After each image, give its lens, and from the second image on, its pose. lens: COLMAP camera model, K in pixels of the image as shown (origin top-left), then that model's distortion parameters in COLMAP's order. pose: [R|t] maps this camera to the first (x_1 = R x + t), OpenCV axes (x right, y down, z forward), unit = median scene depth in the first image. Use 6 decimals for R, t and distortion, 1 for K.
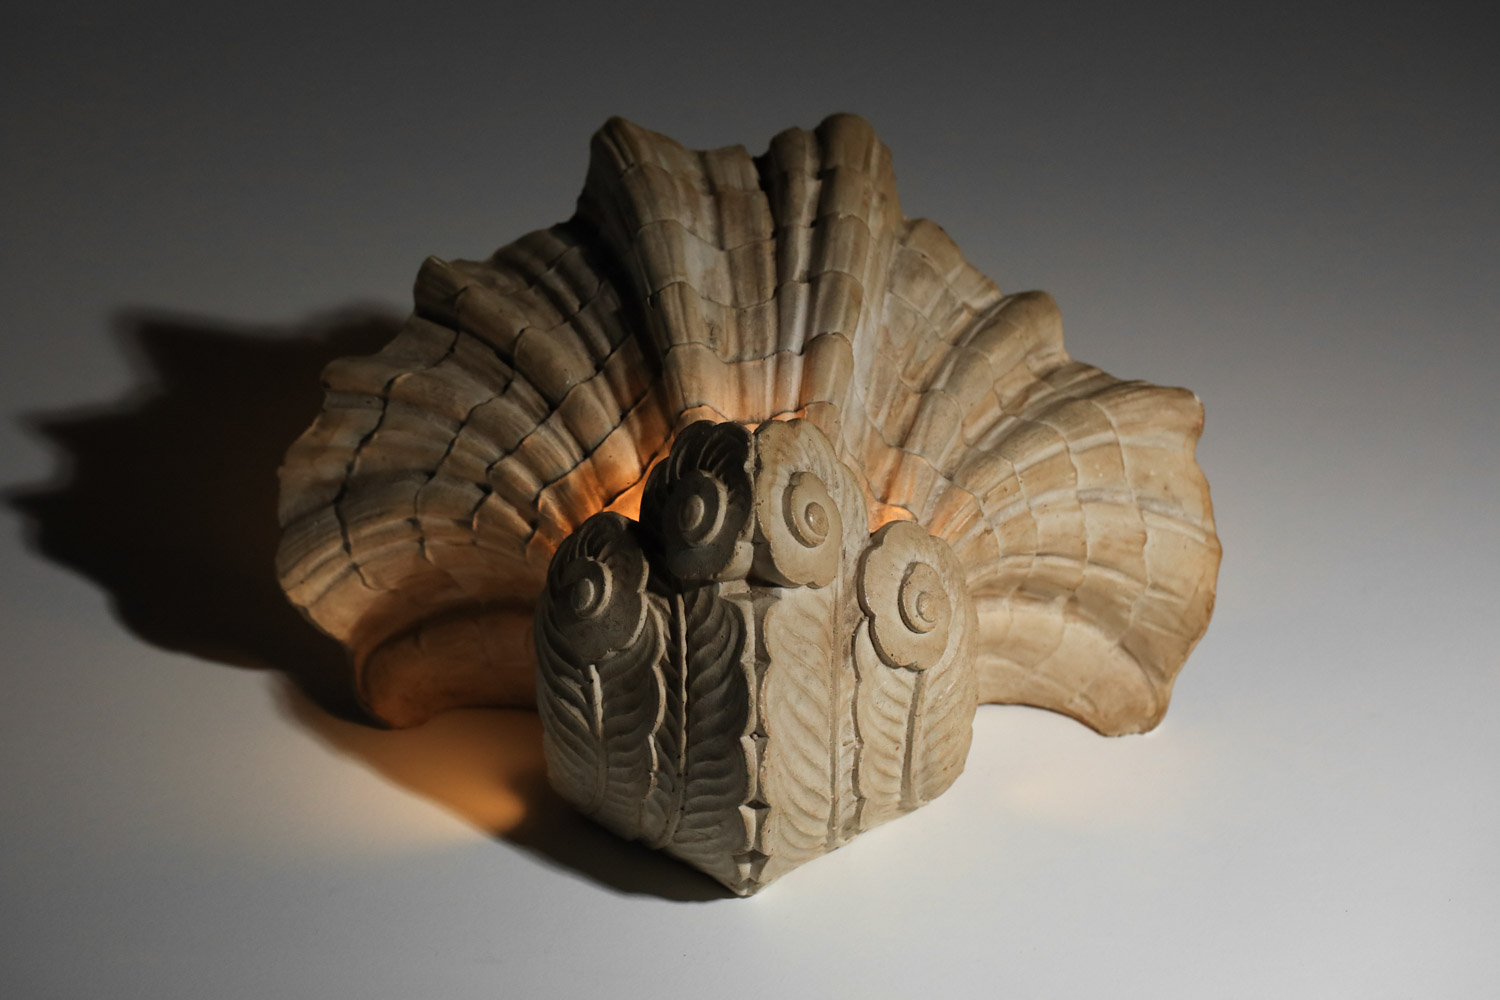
lens RADIAL K [[4456.7, 0, 756.9], [0, 4456.7, 503.7], [0, 0, 1]] dist [-0.005637, 0.000000]
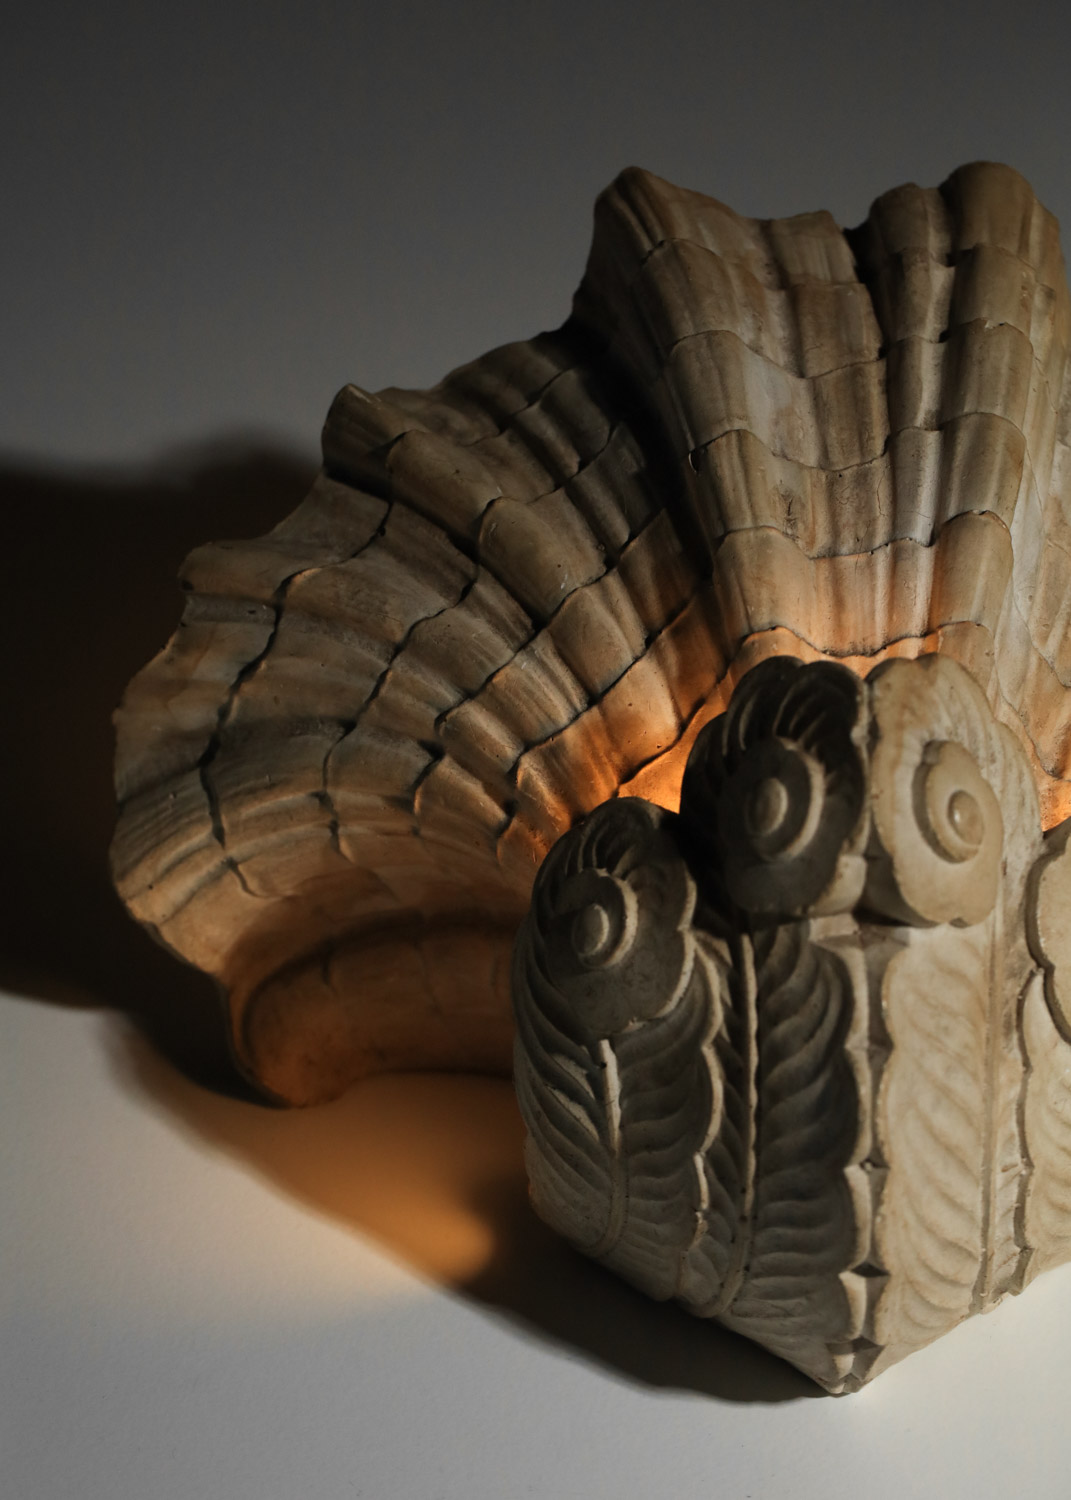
lens RADIAL K [[4910.3, 0, 532.2], [0, 4910.3, 747.2], [0, 0, 1]] dist [-0.045311, 0.000000]
pose [[0.999574, 0.003336, -0.029002, -0.026260], [-0.002137, 0.999145, 0.041280, -0.033175], [0.029115, -0.041200, 0.998727, 0.293990]]
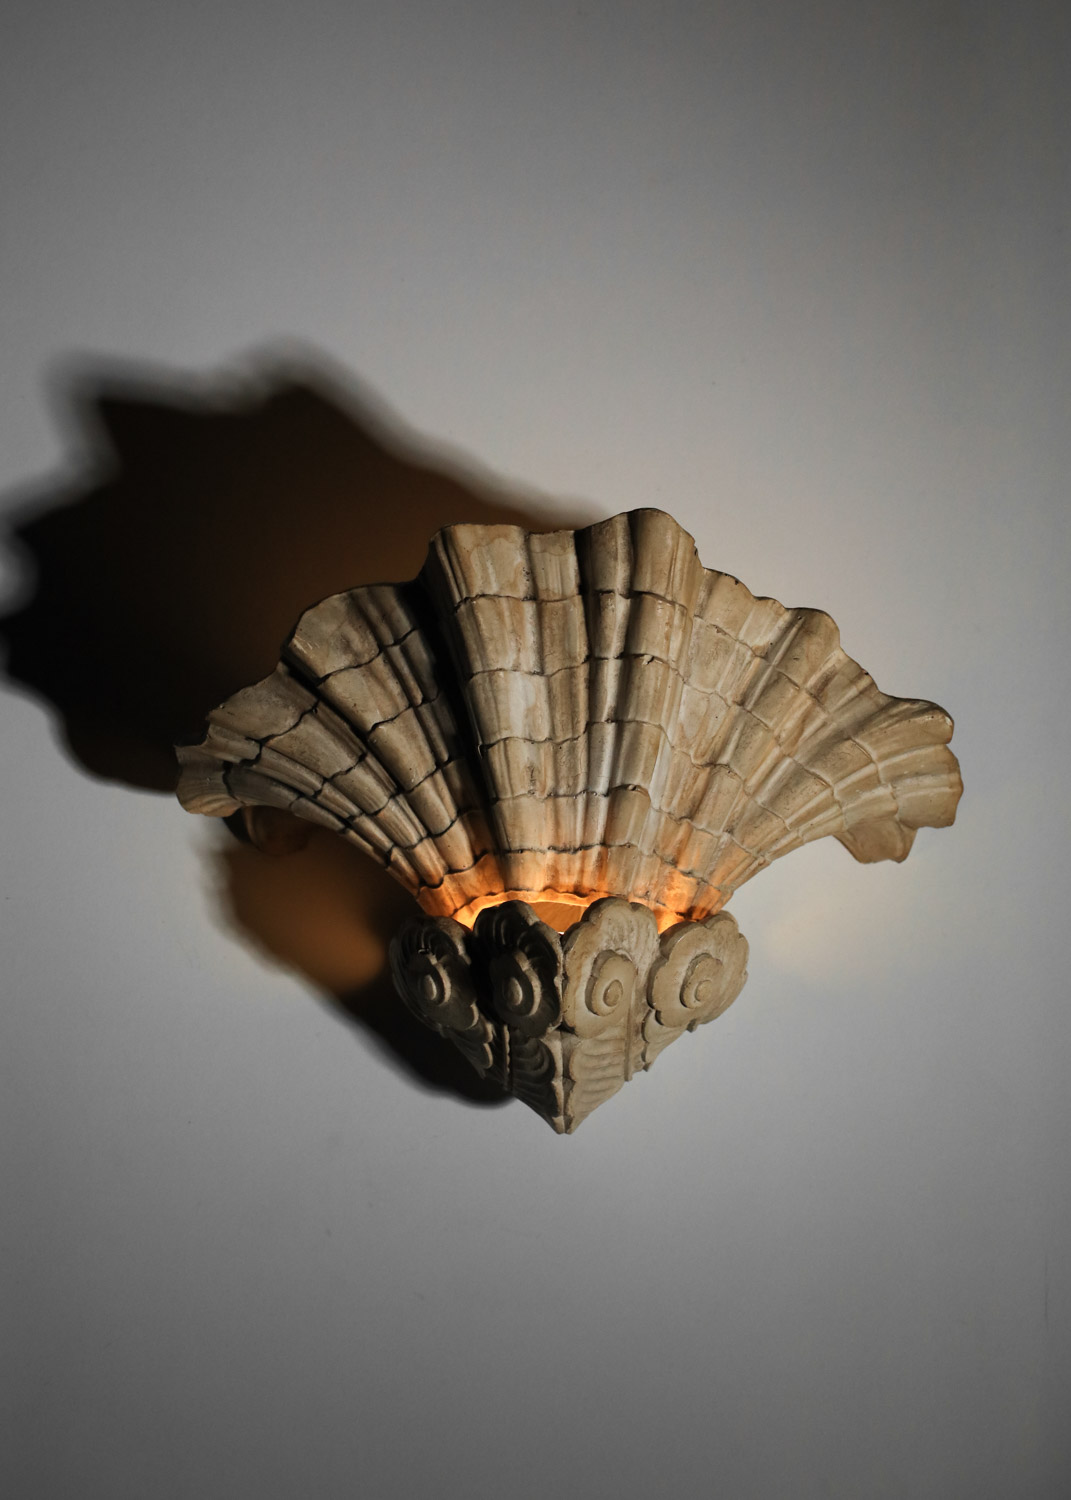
lens RADIAL K [[4910.3, 0, 534.3], [0, 4910.3, 749.0], [0, 0, 1]] dist [-0.045311, 0.000000]
pose [[0.999254, 0.024902, -0.029511, 0.028819], [0.006395, 0.646968, 0.762490, -1.035758], [0.038080, -0.762110, 0.646326, 0.156284]]
